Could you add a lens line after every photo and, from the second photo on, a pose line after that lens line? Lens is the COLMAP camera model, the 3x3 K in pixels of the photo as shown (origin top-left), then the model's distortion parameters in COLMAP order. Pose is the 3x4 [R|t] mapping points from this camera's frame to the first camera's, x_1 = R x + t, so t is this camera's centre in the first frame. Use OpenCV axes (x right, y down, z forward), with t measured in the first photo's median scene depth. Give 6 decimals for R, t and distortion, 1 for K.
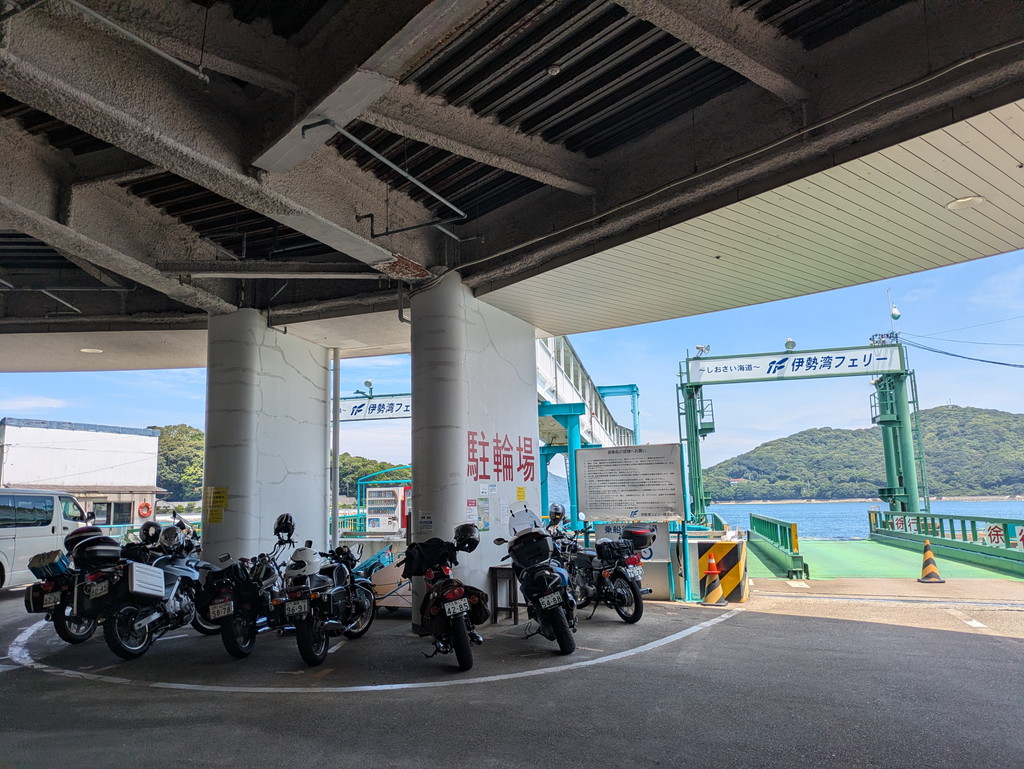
lens RADIAL K [[765.7, 0, 501.2], [0, 765.7, 379.8], [0, 0, 1]] dist [0.028532, -0.014829]
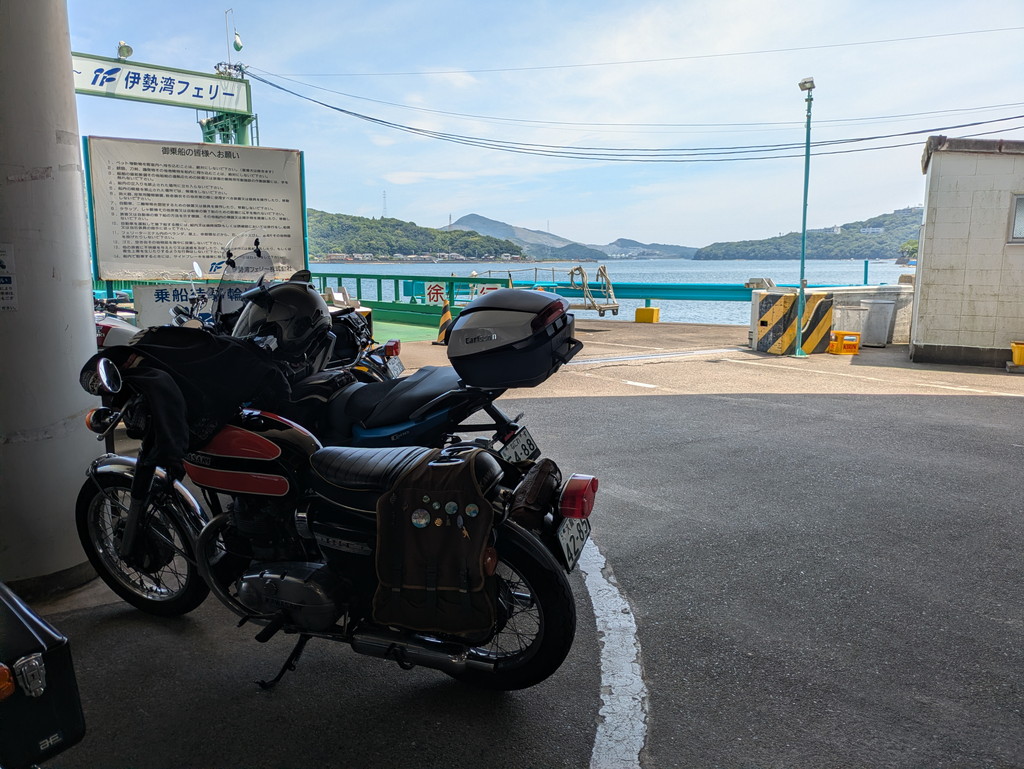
lens RADIAL K [[765.7, 0, 504.4], [0, 765.7, 387.9], [0, 0, 1]] dist [0.028532, -0.014829]
pose [[0.568460, -0.113409, 0.814857, -0.106731], [-0.148696, 0.959979, 0.237340, 0.054251], [-0.809162, -0.256084, 0.528846, 0.291205]]
